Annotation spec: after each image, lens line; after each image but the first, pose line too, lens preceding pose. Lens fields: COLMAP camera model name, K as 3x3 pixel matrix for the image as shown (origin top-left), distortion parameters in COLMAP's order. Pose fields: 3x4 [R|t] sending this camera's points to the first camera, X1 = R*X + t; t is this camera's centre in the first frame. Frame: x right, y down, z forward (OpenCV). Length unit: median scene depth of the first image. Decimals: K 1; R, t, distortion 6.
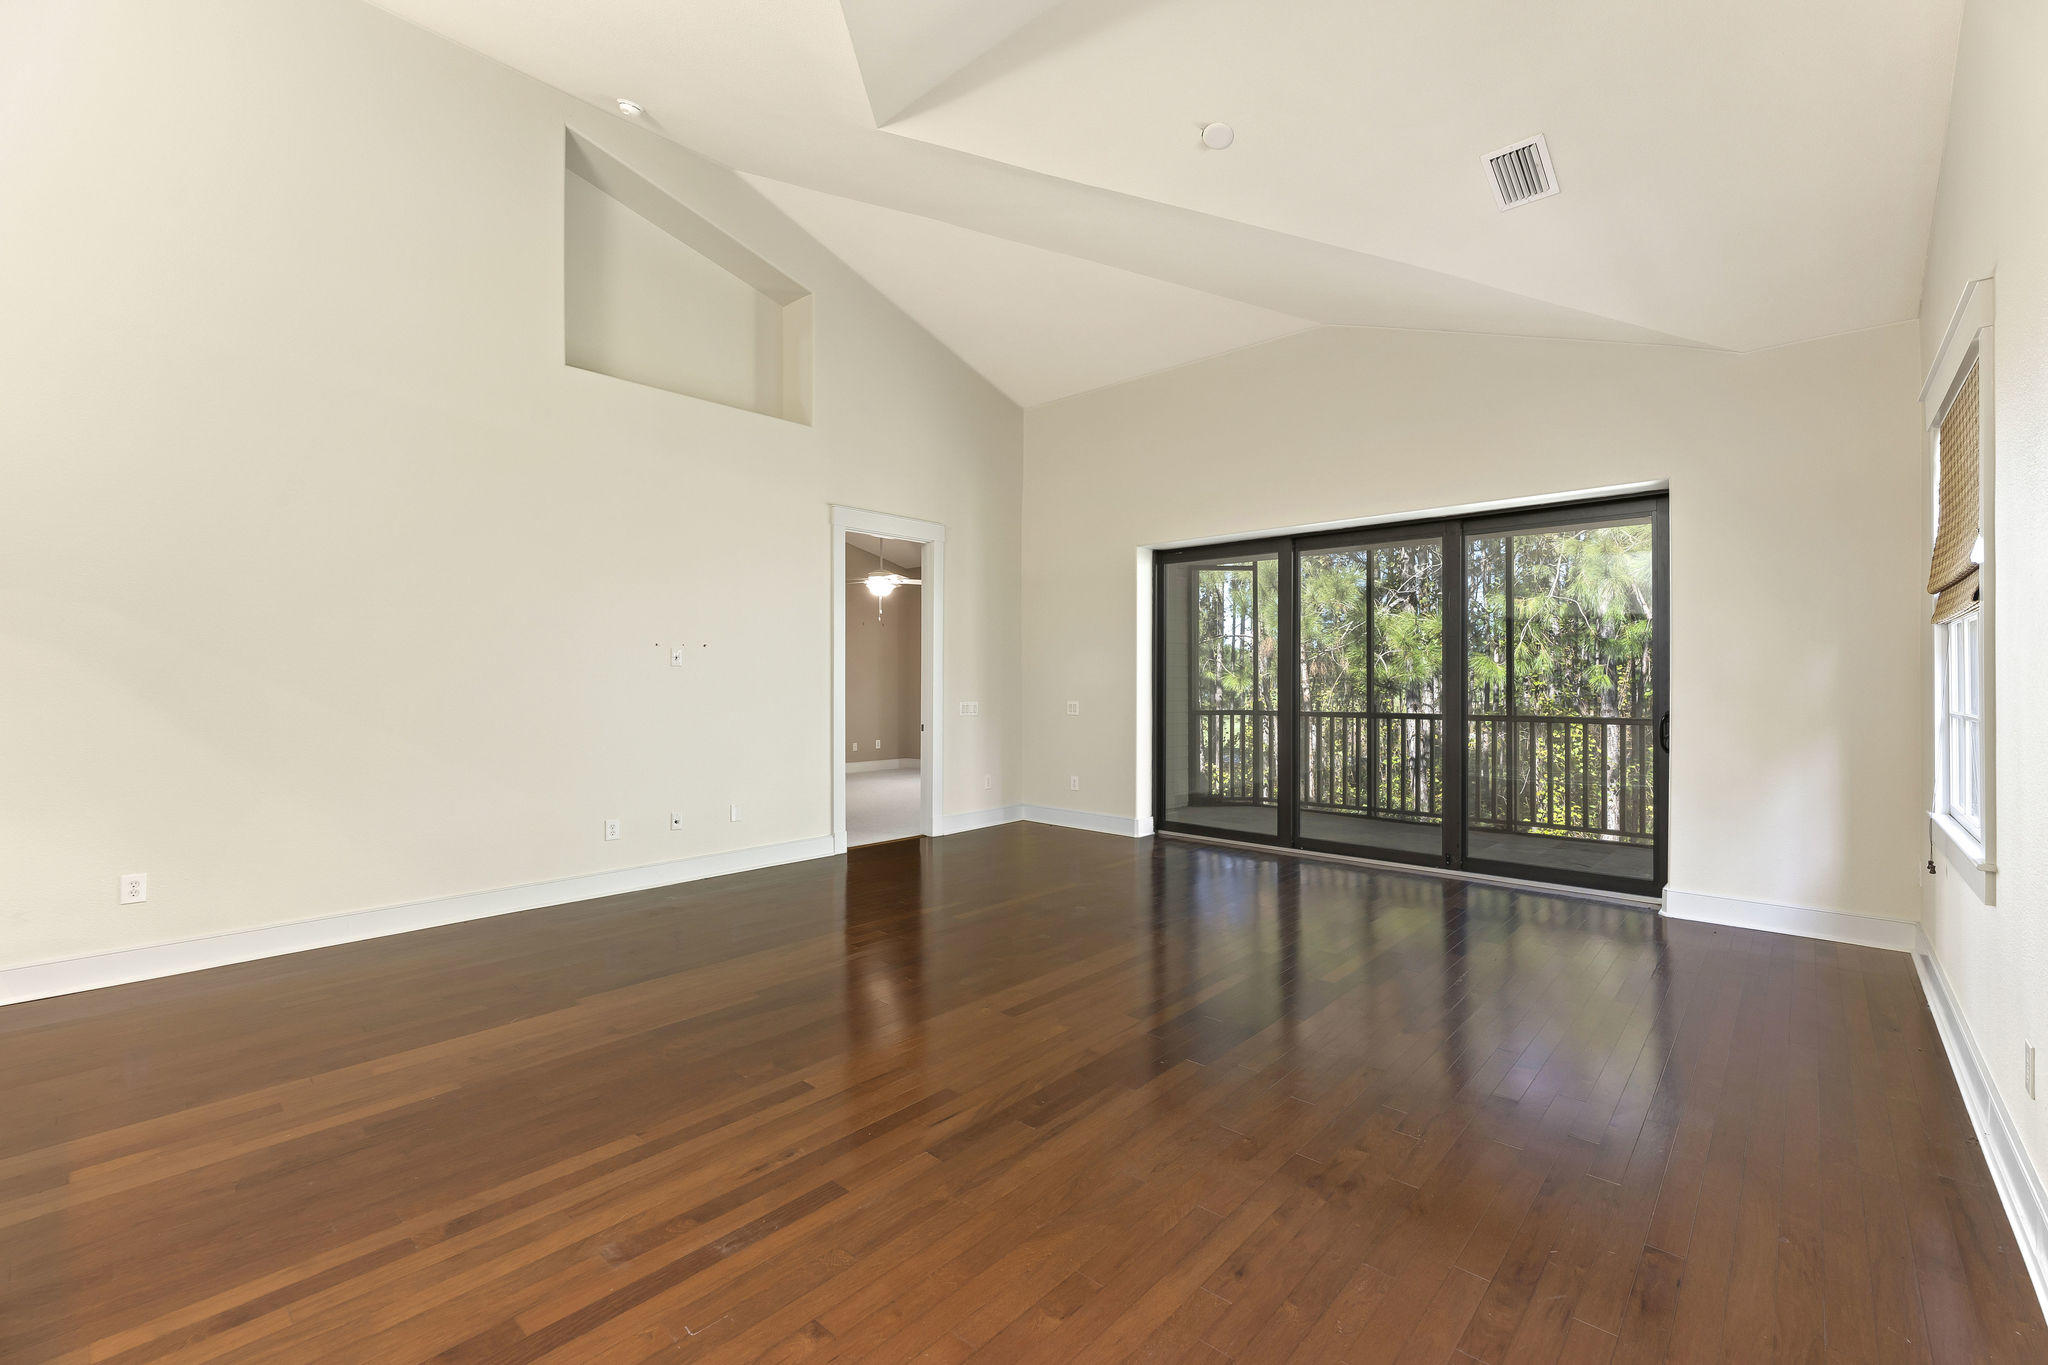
lens RADIAL K [[886.9, 0, 1055.4], [0, 886.9, 682.4], [0, 0, 1]] dist [0.003550, -0.000465]
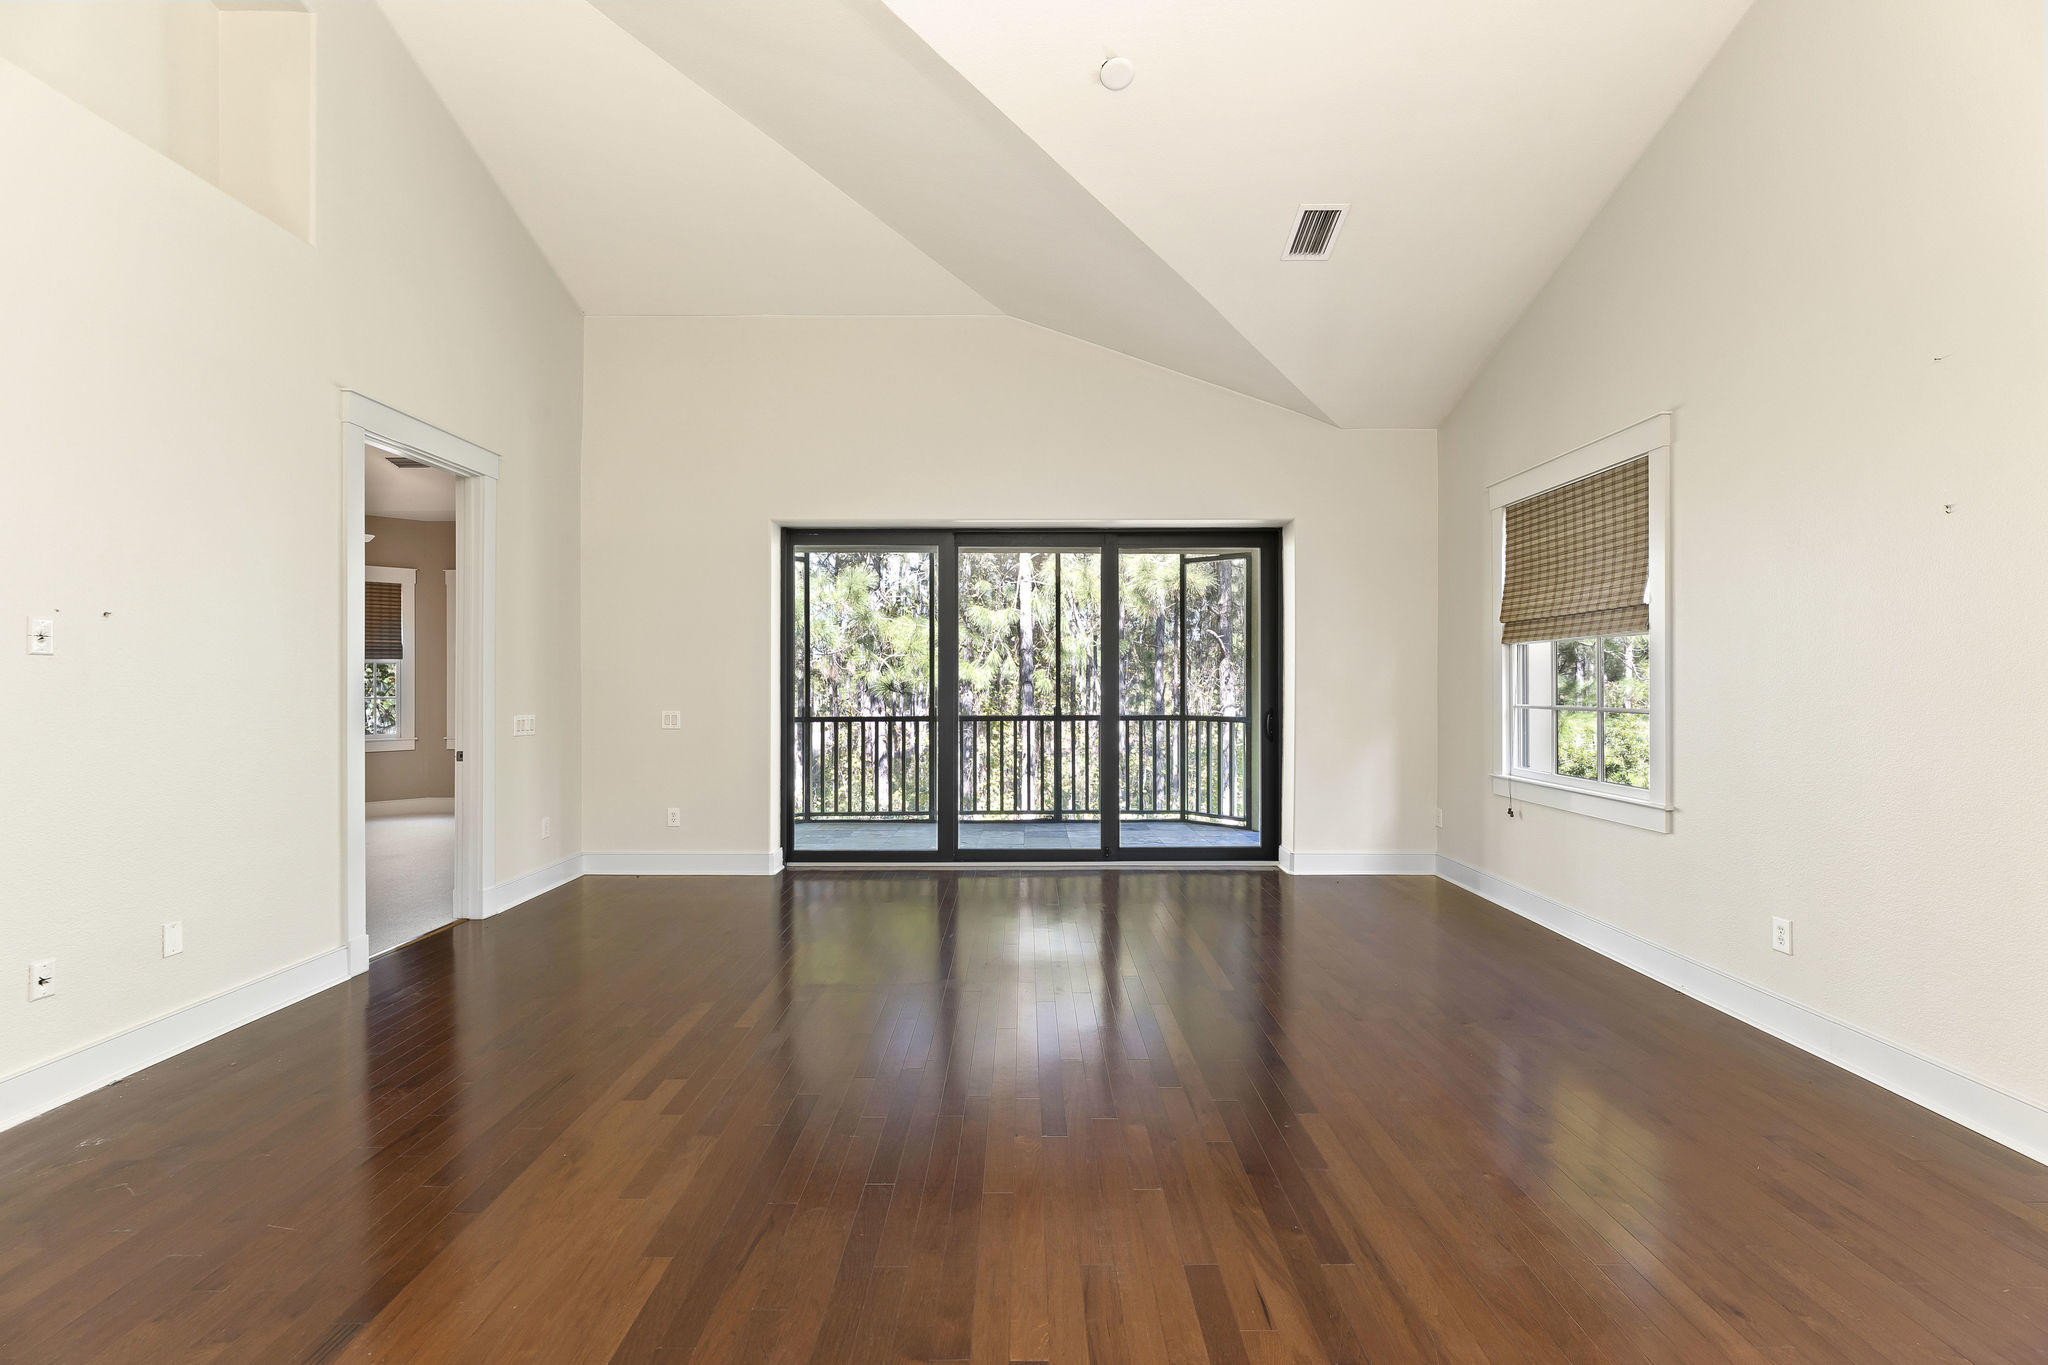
lens RADIAL K [[886.9, 0, 1029.0], [0, 886.9, 686.3], [0, 0, 1]] dist [0.003550, -0.000465]
pose [[0.738793, -0.002608, 0.673927, -0.284451], [0.001853, 0.999997, 0.001838, -0.000864], [-0.673929, -0.000109, 0.738796, 0.233903]]
